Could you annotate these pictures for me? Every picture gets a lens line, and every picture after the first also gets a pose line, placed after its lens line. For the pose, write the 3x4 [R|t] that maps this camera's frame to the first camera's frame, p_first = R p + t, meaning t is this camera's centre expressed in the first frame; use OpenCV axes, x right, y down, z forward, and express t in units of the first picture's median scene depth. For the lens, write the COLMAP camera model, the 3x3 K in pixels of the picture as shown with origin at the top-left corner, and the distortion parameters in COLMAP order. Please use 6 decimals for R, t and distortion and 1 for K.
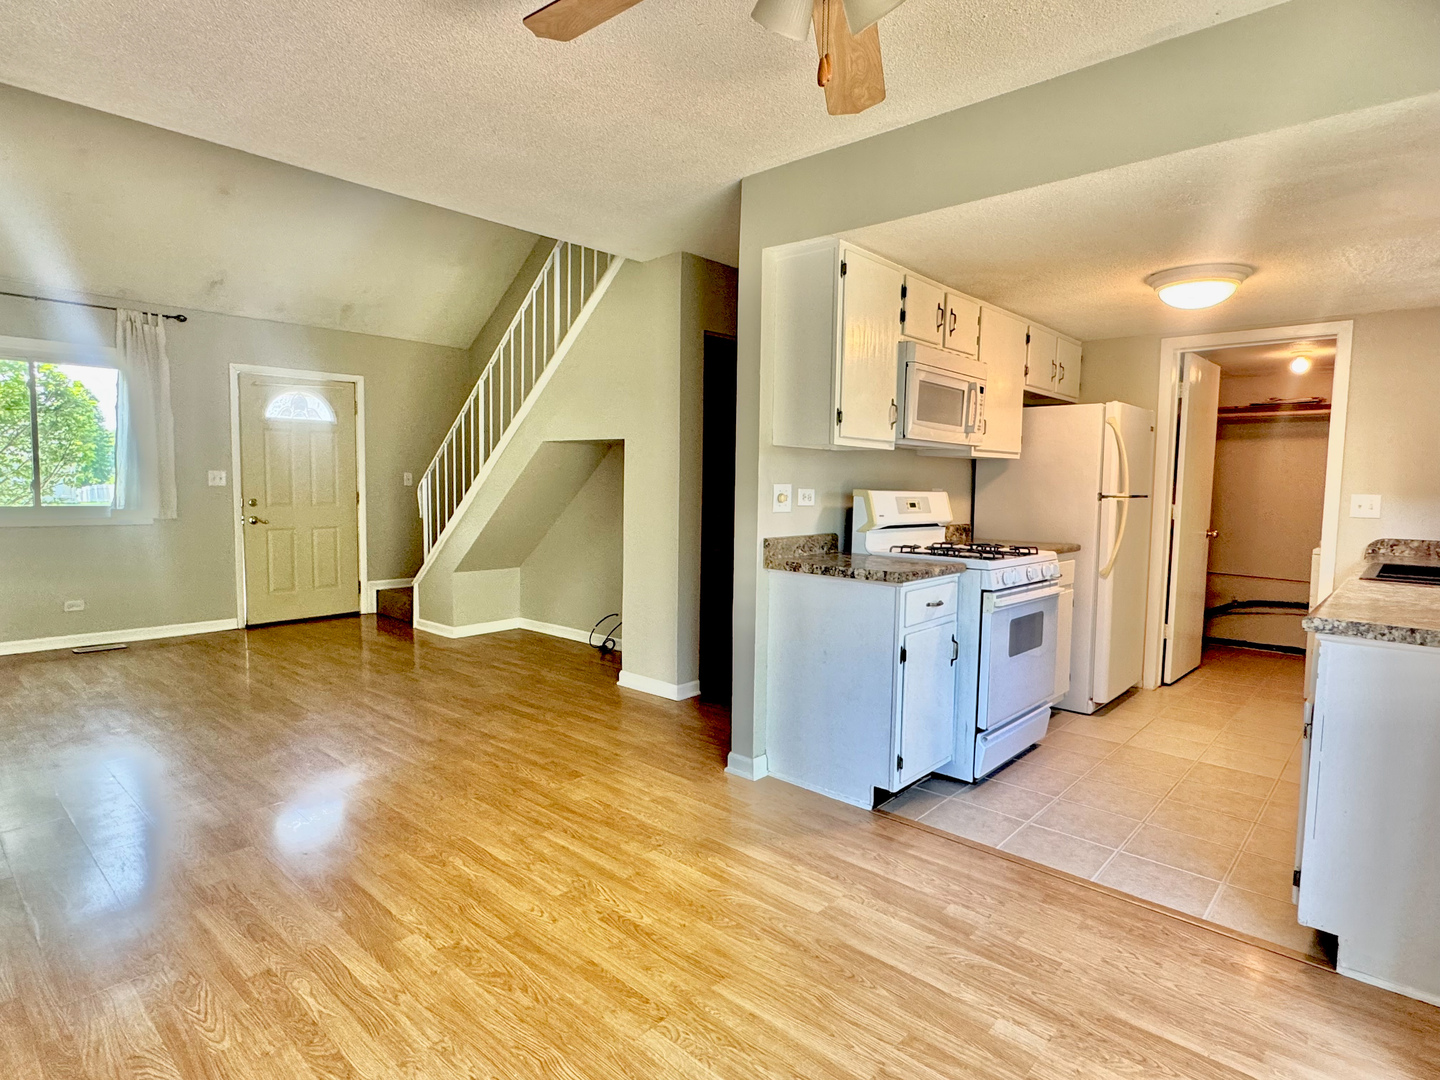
lens RADIAL K [[782.2, 0, 716.3], [0, 782.2, 536.7], [0, 0, 1]] dist [-0.002315, 0.000095]
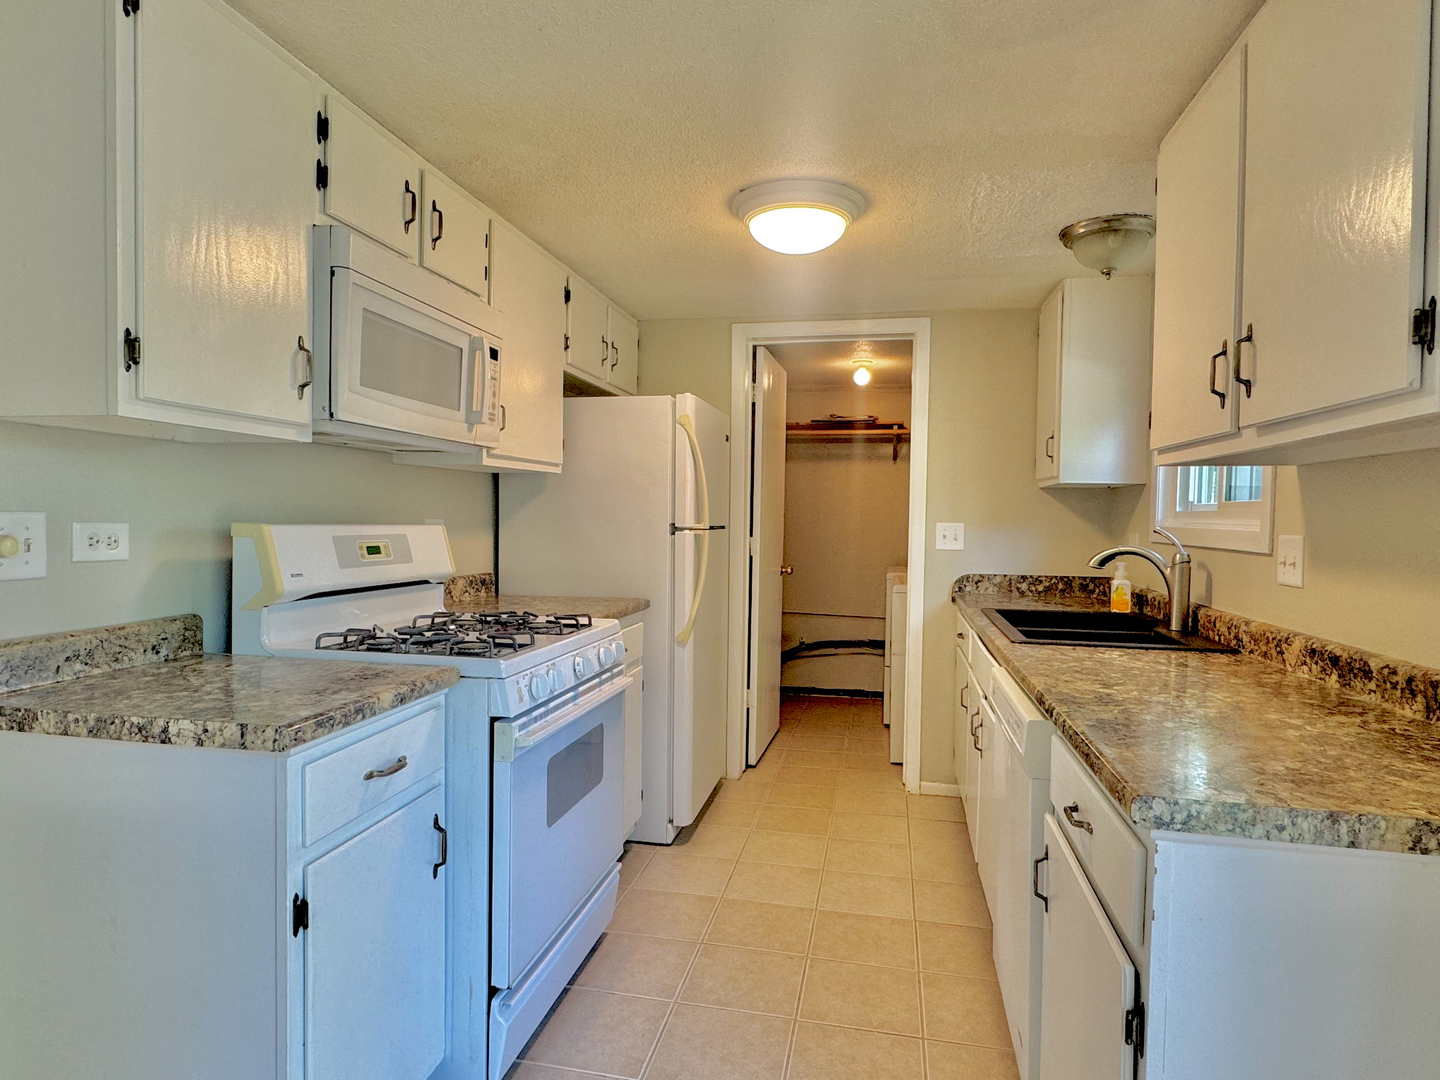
lens RADIAL K [[841.2, 0, 717.5], [0, 841.2, 539.5], [0, 0, 1]] dist [-0.000508, 0.000273]
pose [[0.858416, -0.019078, 0.512599, 0.162025], [0.036852, 0.999020, -0.024533, -0.025512], [-0.511628, 0.039950, 0.858278, 0.386919]]
